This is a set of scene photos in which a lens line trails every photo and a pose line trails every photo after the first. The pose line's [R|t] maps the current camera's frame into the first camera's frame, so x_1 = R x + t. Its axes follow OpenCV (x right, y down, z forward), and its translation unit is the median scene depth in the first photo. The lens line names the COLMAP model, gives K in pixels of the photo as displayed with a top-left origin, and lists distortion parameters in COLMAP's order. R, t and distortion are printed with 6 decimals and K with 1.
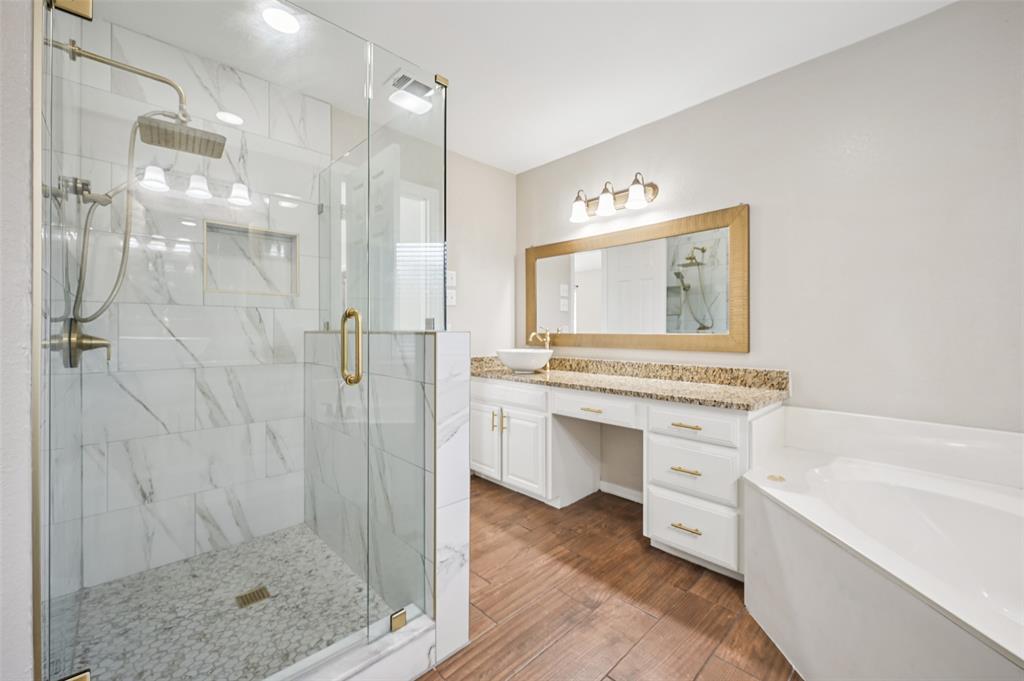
lens RADIAL K [[409.2, 0, 513.1], [0, 409.2, 336.7], [0, 0, 1]] dist [-0.001188, -0.000201]
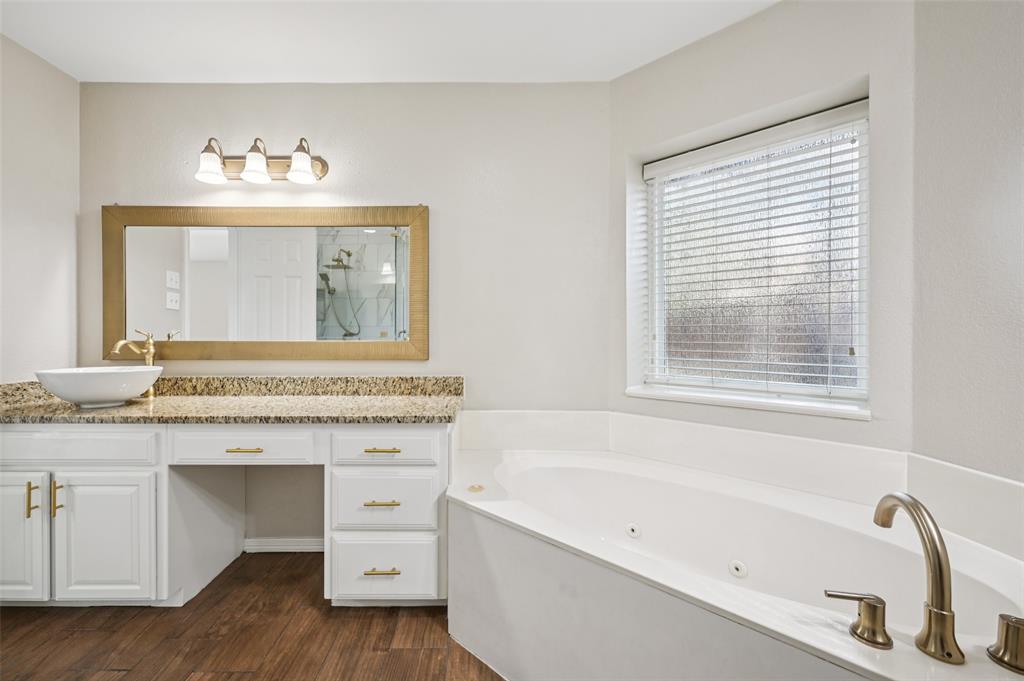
lens RADIAL K [[408.6, 0, 479.7], [0, 408.6, 339.8], [0, 0, 1]] dist [0.000379, -0.000117]
pose [[0.687114, -0.003134, 0.726543, -0.038043], [0.010461, 0.999930, -0.005579, -0.001636], [-0.726474, 0.011434, 0.687099, 0.214190]]
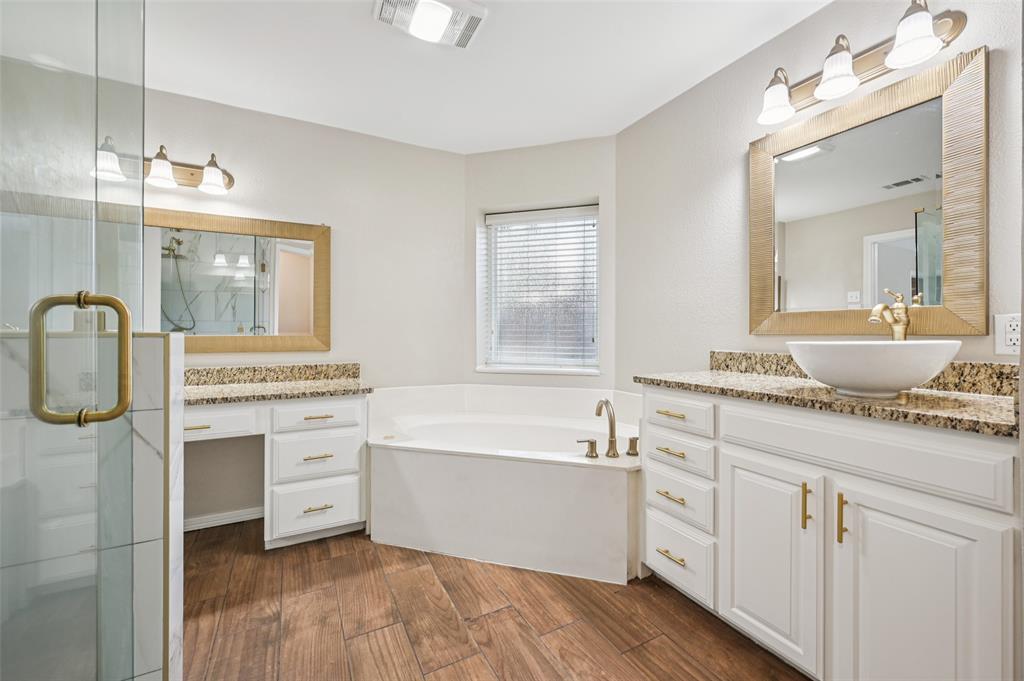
lens RADIAL K [[439.5, 0, 492.6], [0, 439.5, 343.8], [0, 0, 1]] dist [-0.002086, -0.000166]
pose [[0.274536, -0.023657, 0.961286, -0.466609], [0.014530, 0.999685, 0.020452, -0.000089], [-0.961467, 0.008353, 0.274793, 0.161681]]
